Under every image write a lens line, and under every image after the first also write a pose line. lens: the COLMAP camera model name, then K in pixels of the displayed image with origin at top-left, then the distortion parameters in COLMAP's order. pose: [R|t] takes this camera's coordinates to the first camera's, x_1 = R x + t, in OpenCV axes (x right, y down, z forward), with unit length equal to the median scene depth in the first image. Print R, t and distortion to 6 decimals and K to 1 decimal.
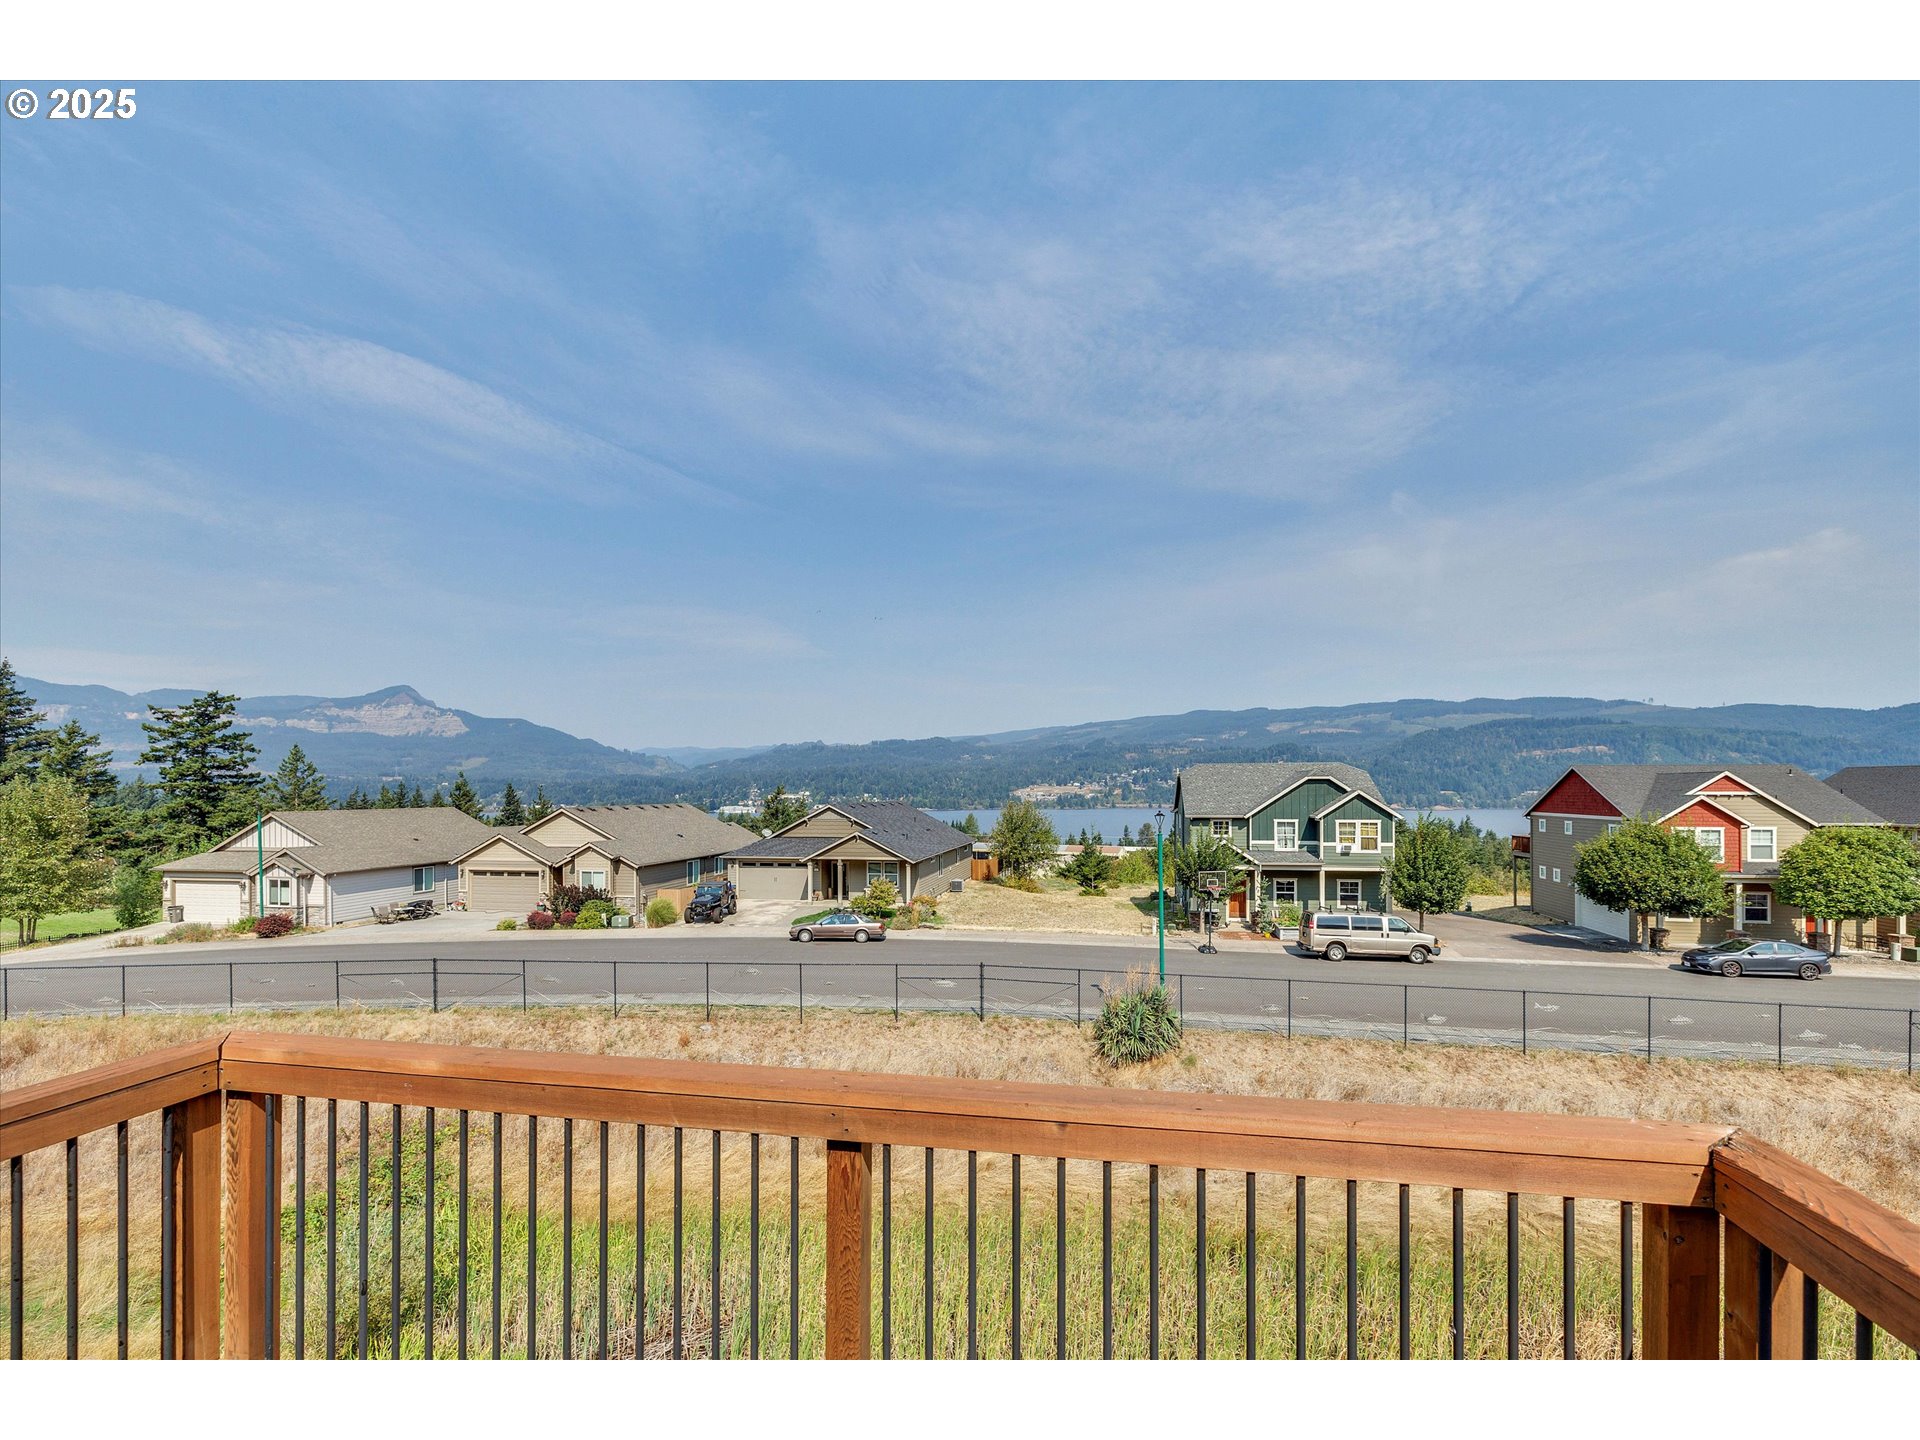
lens RADIAL K [[833.7, 0, 961.8], [0, 833.7, 794.0], [0, 0, 1]] dist [0.002208, 0.000038]
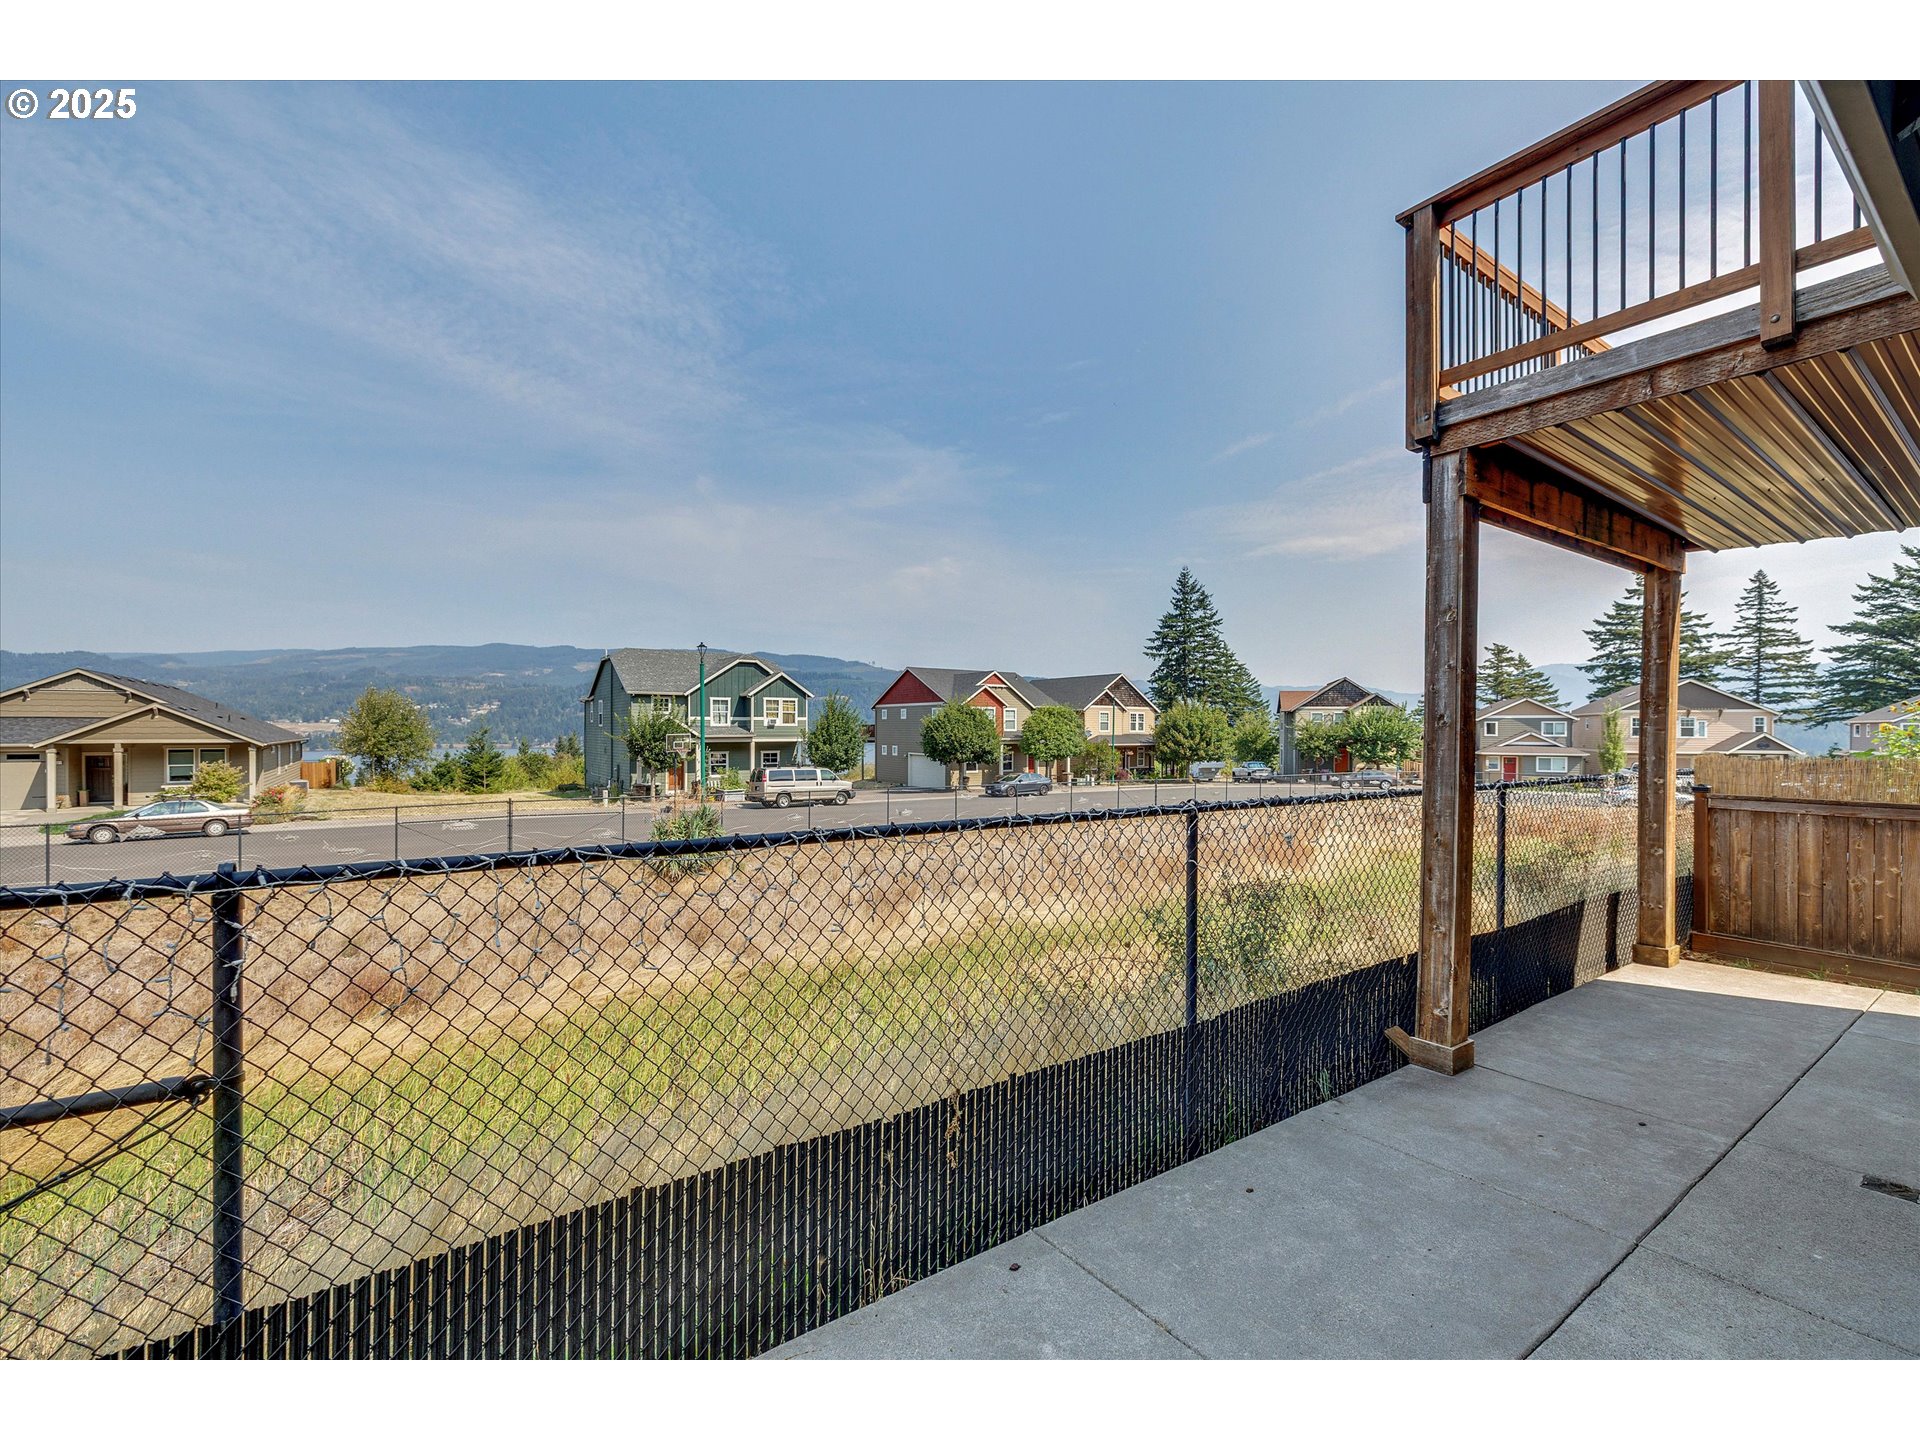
lens RADIAL K [[807.5, 0, 962.5], [0, 807.5, 727.7], [0, 0, 1]] dist [0.001767, -0.001292]
pose [[0.697498, 0.004990, 0.716569, -0.144482], [-0.000340, 0.999978, -0.006632, 0.072657], [-0.716586, 0.004382, 0.697485, 0.022624]]
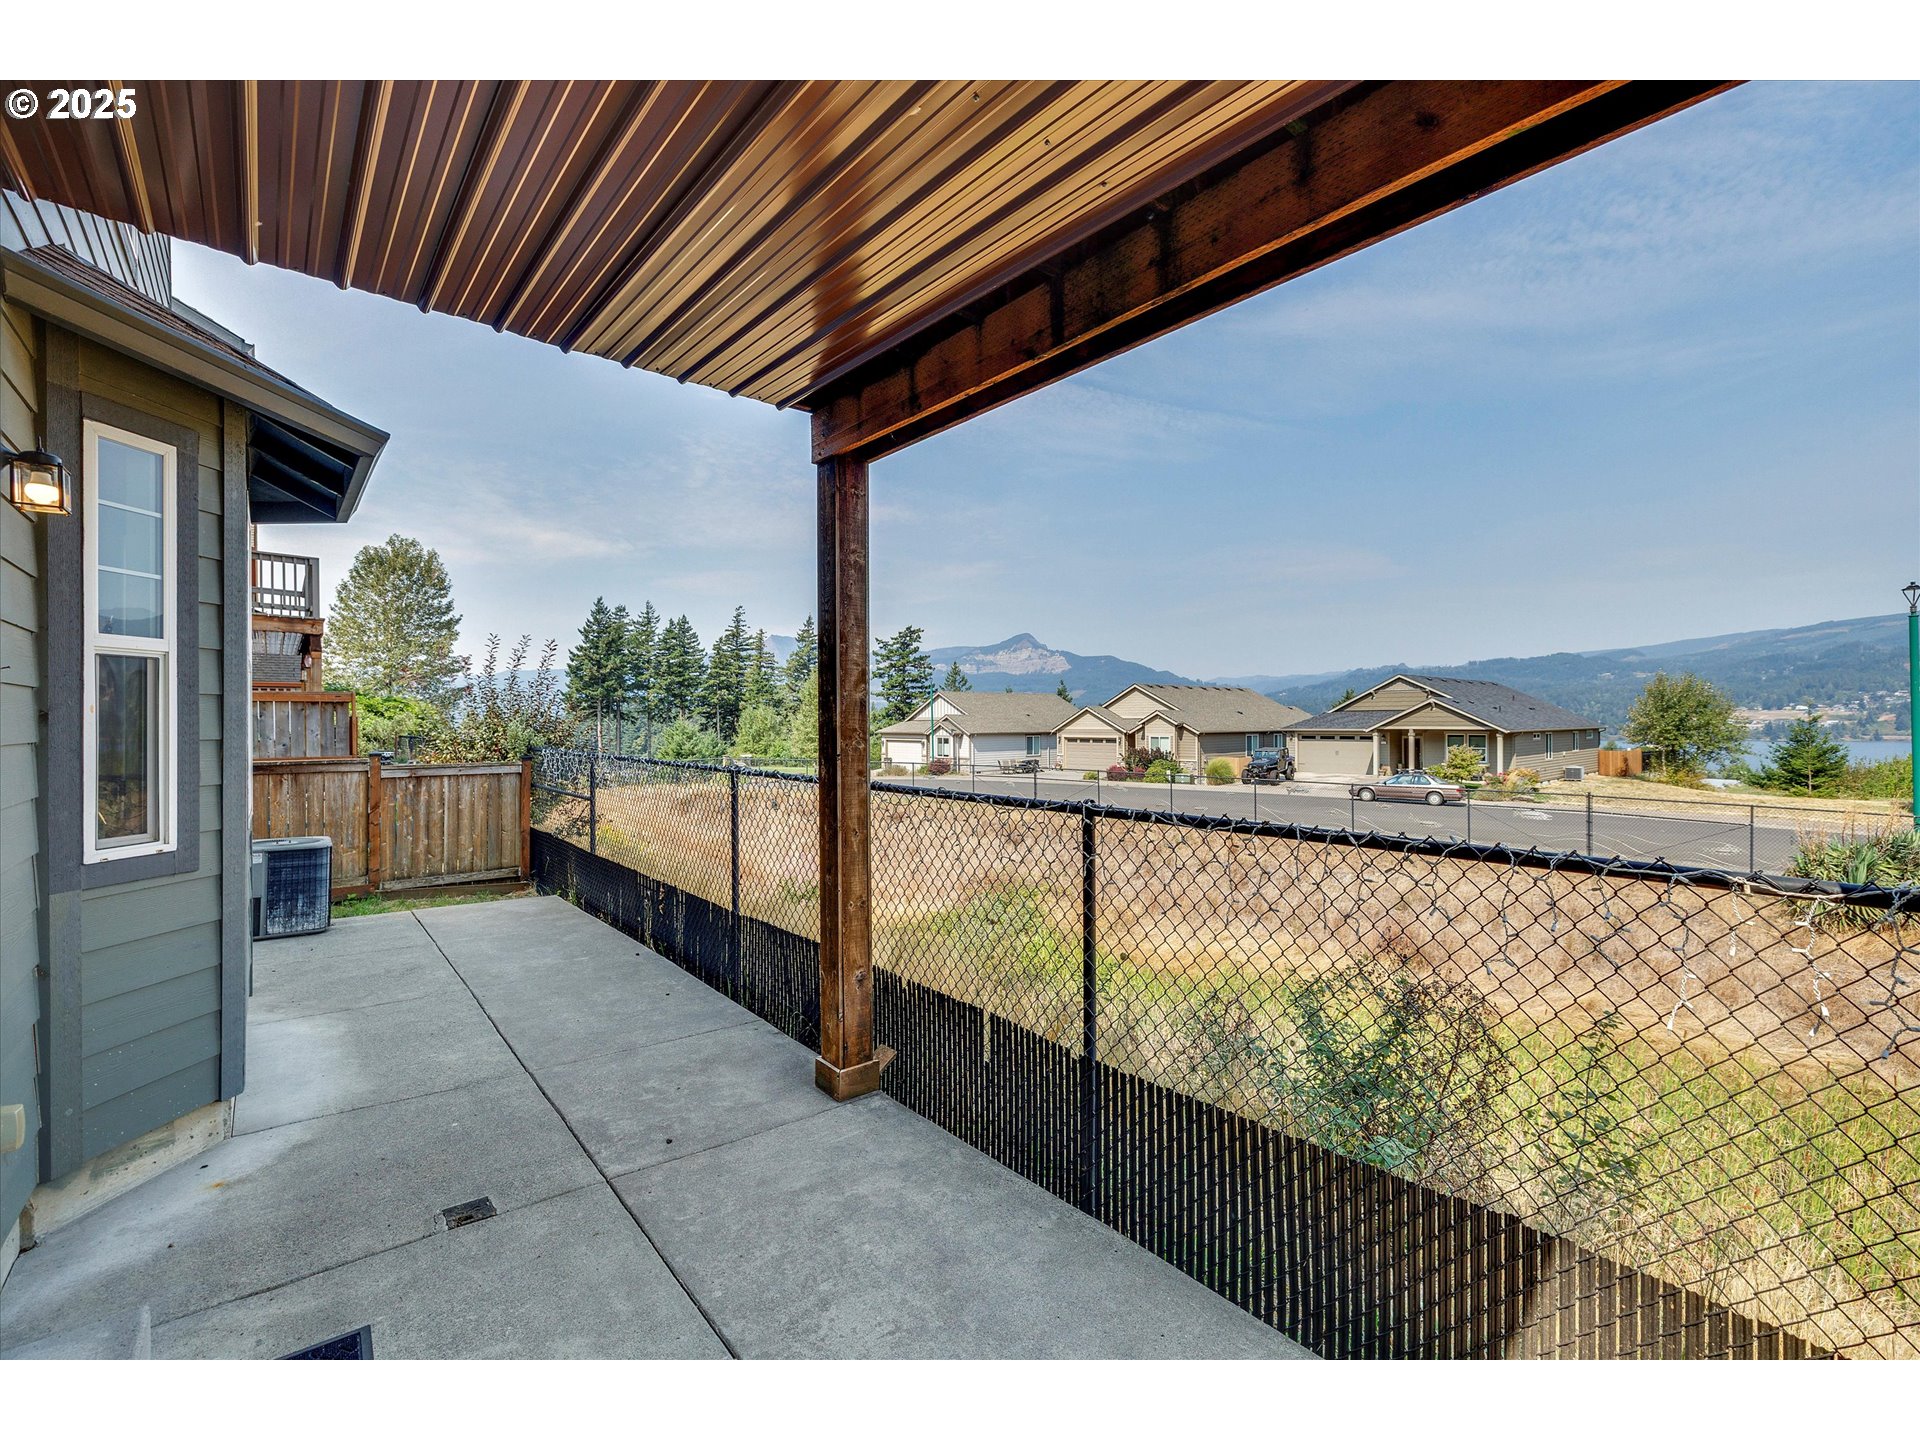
lens RADIAL K [[807.5, 0, 962.2], [0, 807.5, 723.9], [0, 0, 1]] dist [0.001767, -0.001292]
pose [[0.785154, 0.000756, -0.619300, 0.017799], [0.000889, 0.999997, 0.002348, 0.072799], [0.619300, -0.002394, 0.785151, -0.009372]]
